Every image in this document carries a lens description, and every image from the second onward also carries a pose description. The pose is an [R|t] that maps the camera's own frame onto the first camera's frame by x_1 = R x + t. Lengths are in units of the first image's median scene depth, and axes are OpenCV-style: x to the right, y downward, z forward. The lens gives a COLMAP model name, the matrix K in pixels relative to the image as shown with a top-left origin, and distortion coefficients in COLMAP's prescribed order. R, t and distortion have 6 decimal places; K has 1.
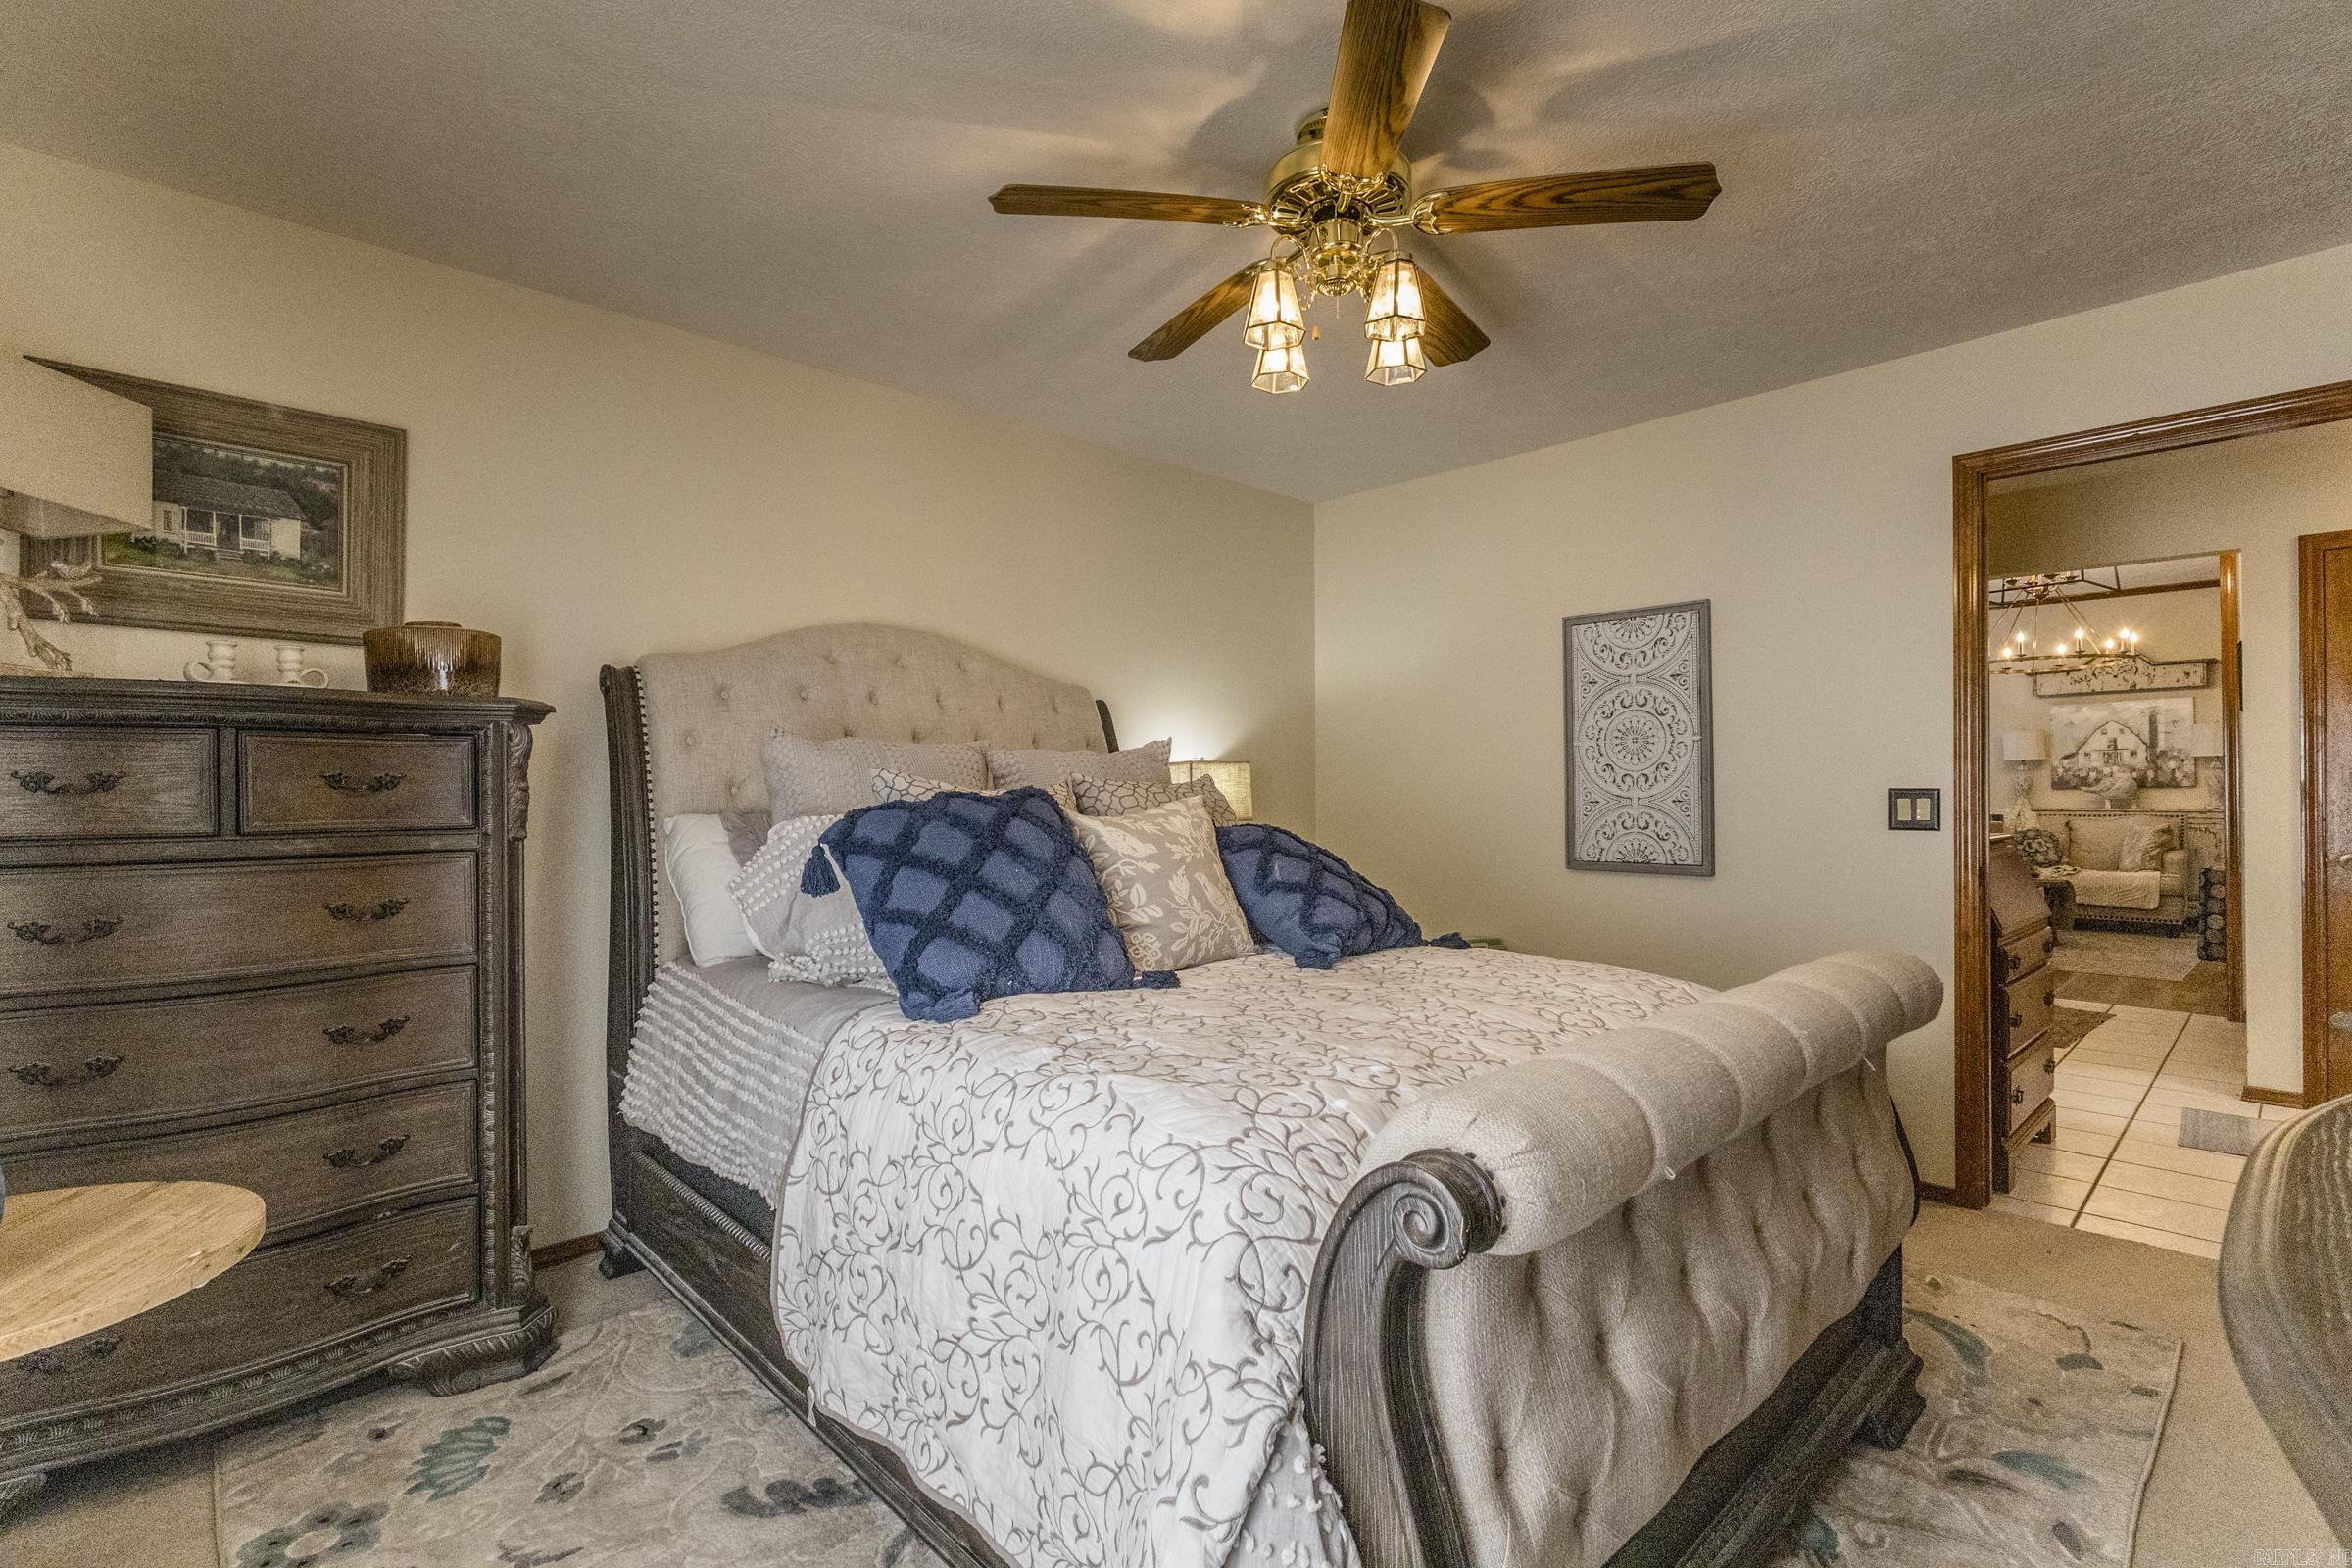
lens RADIAL K [[1110.5, 0, 1138.0], [0, 1110.5, 791.0], [0, 0, 1]] dist [-0.000309, 0.001536]
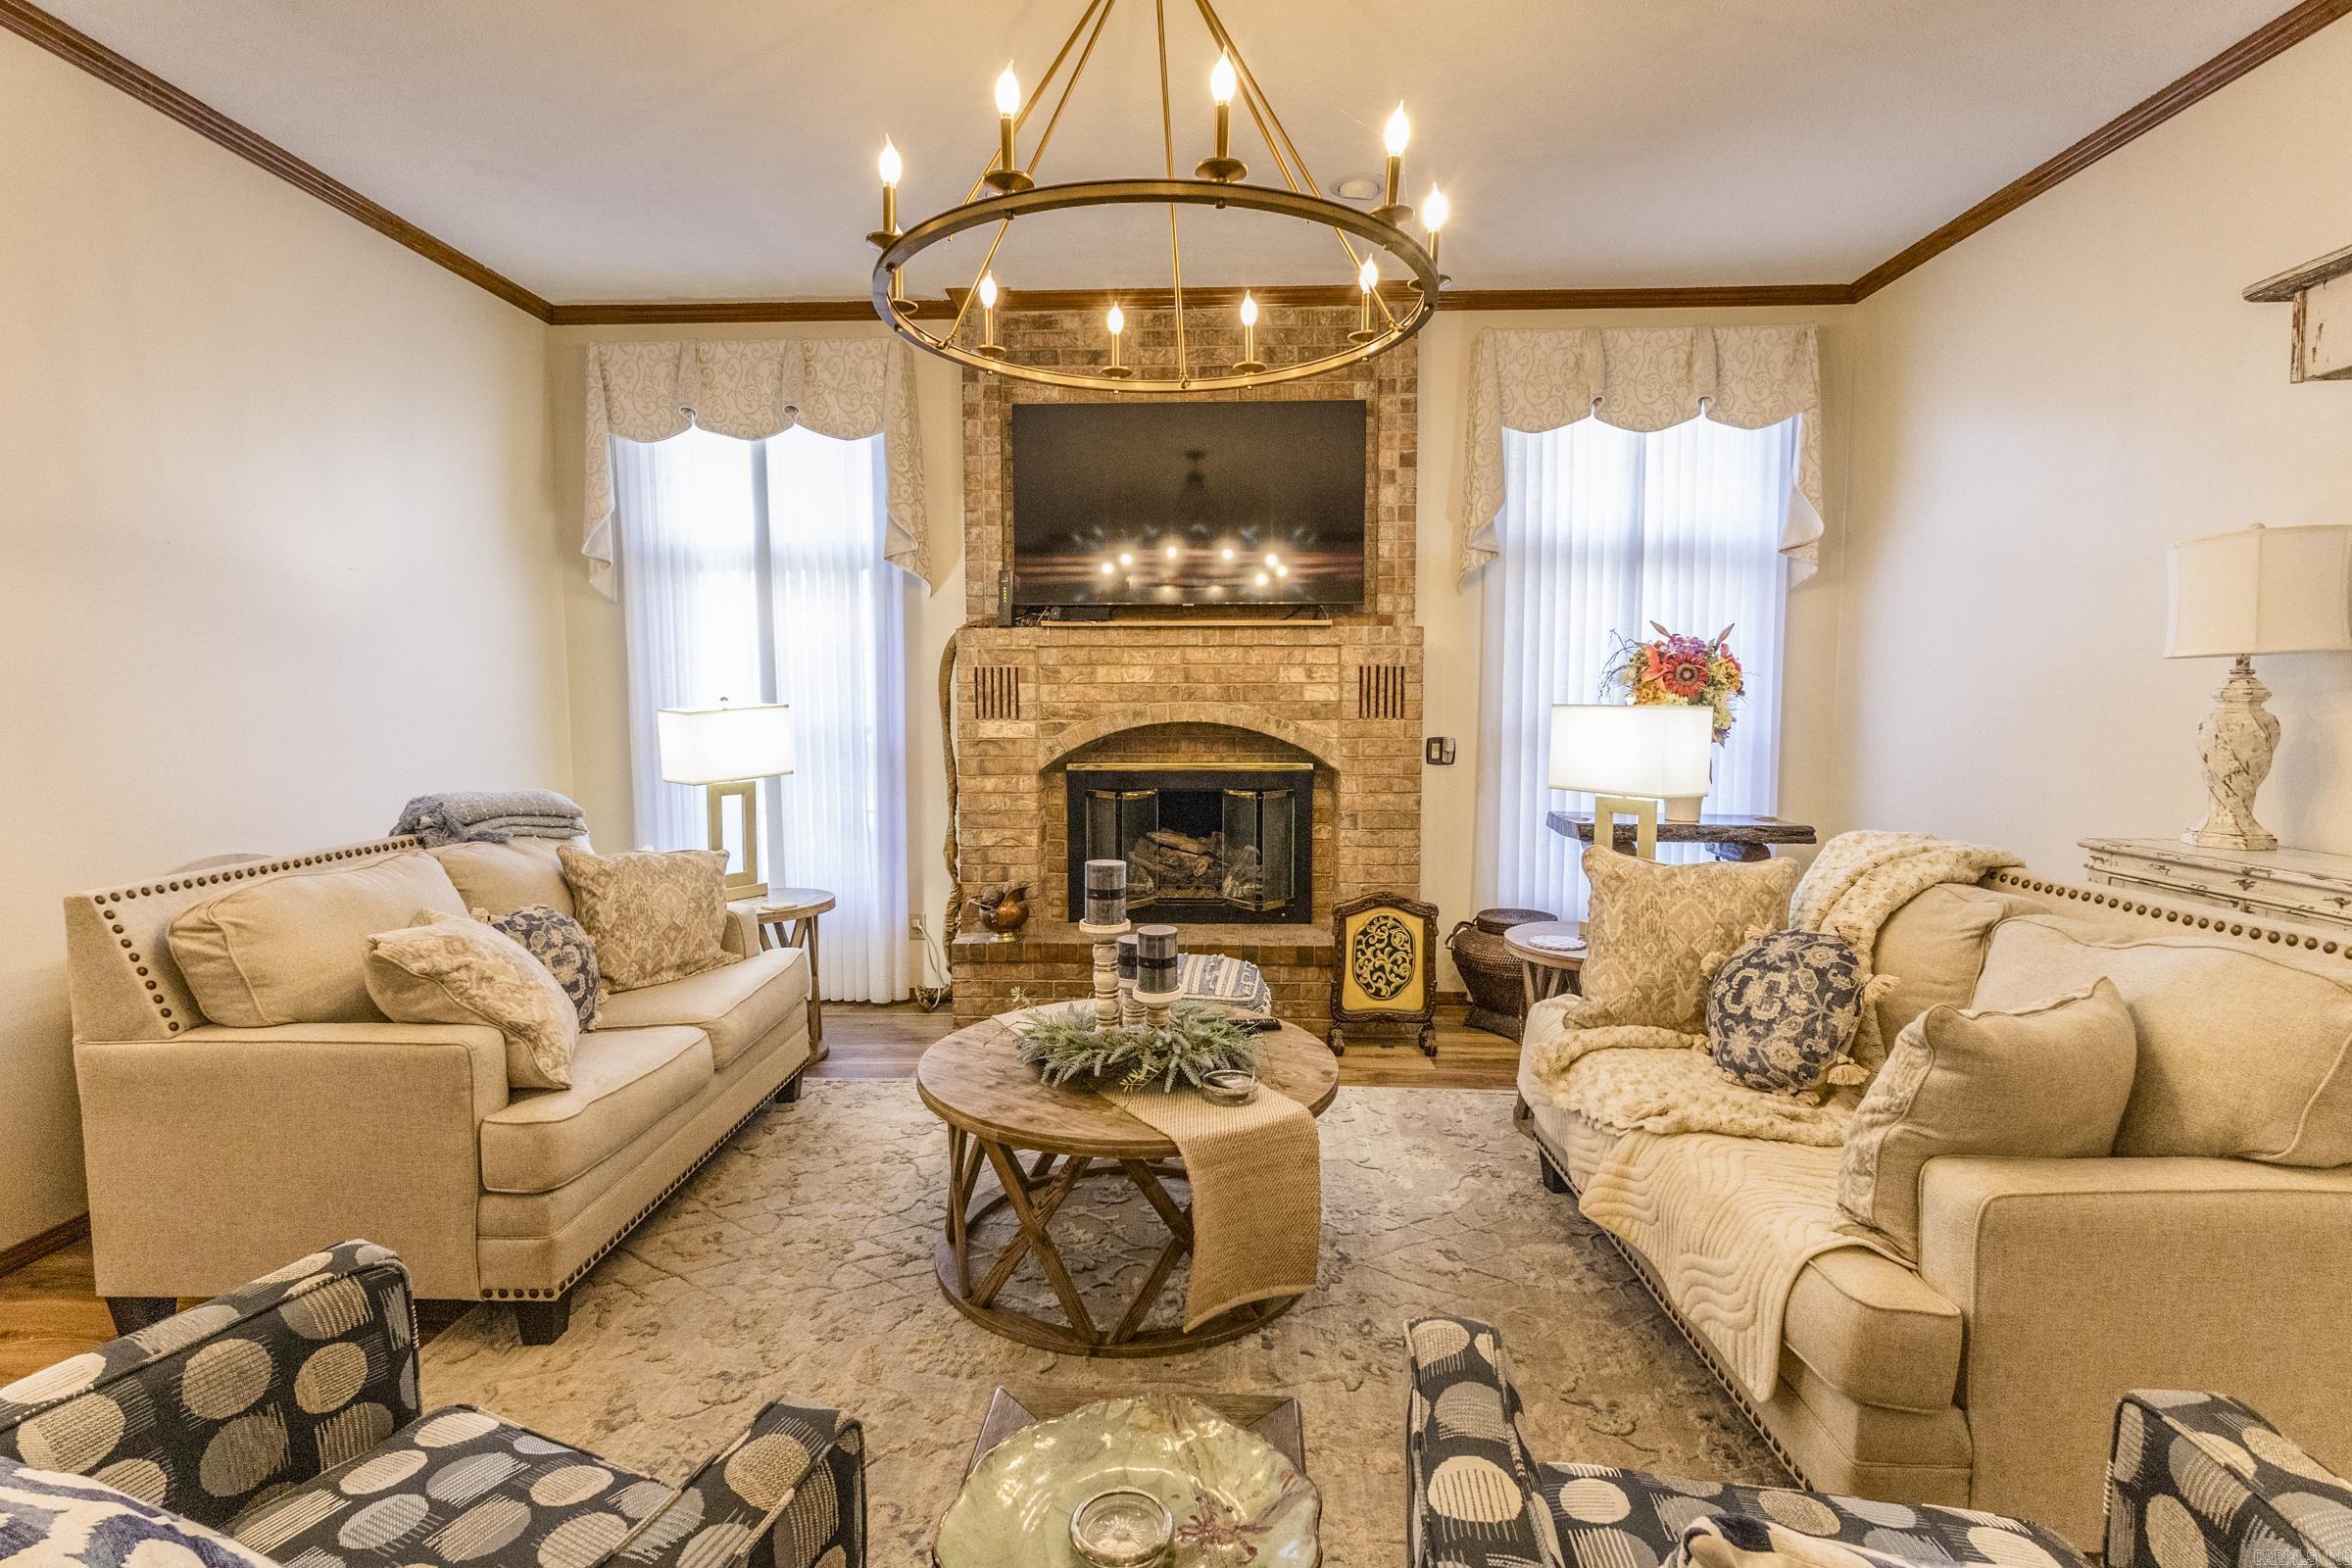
lens RADIAL K [[1110.5, 0, 1175.0], [0, 1110.5, 790.2], [0, 0, 1]] dist [-0.000309, 0.001536]
pose [[0.700402, 0.063953, -0.710878, 0.852747], [0.004135, 0.995597, 0.093641, -0.023073], [0.713737, -0.068526, 0.697054, 0.687669]]
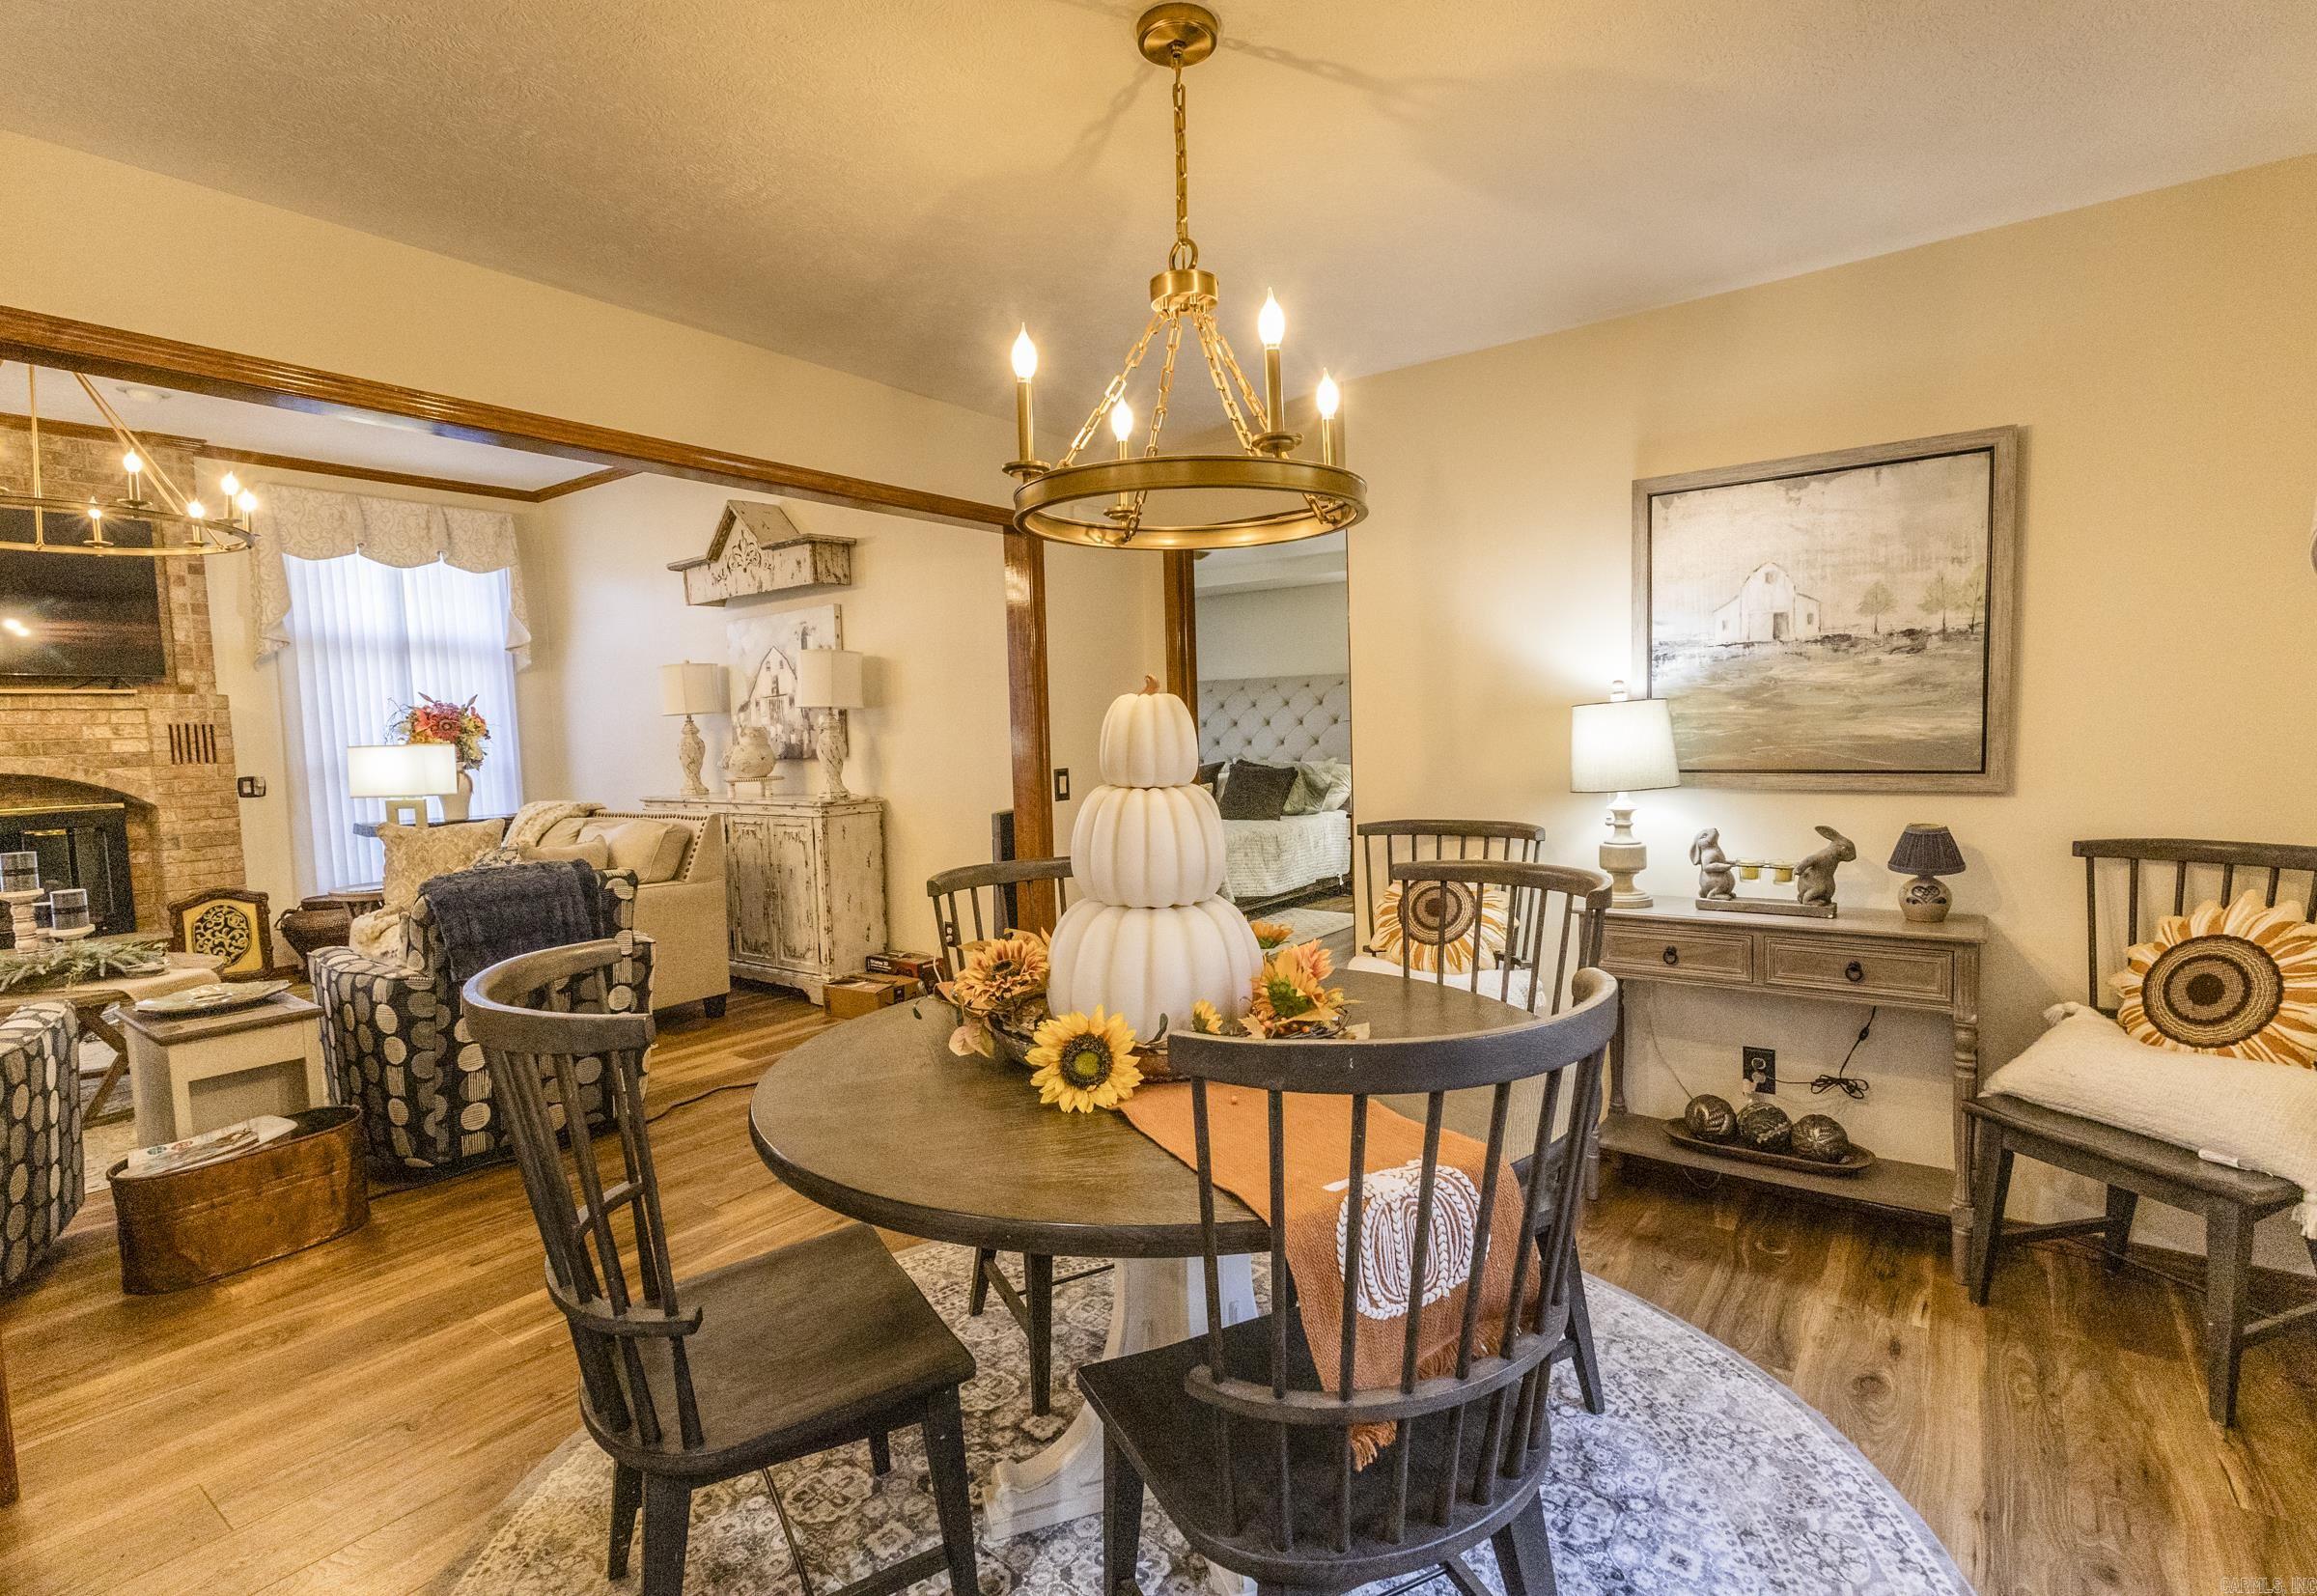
lens RADIAL K [[1129.6, 0, 1222.4], [0, 1129.6, 800.1], [0, 0, 1]] dist [0.004471, -0.001388]
pose [[0.982158, -0.040376, 0.183671, 1.017660], [0.027067, 0.996861, 0.074401, -0.020365], [-0.186098, -0.068102, 0.980168, 0.365596]]
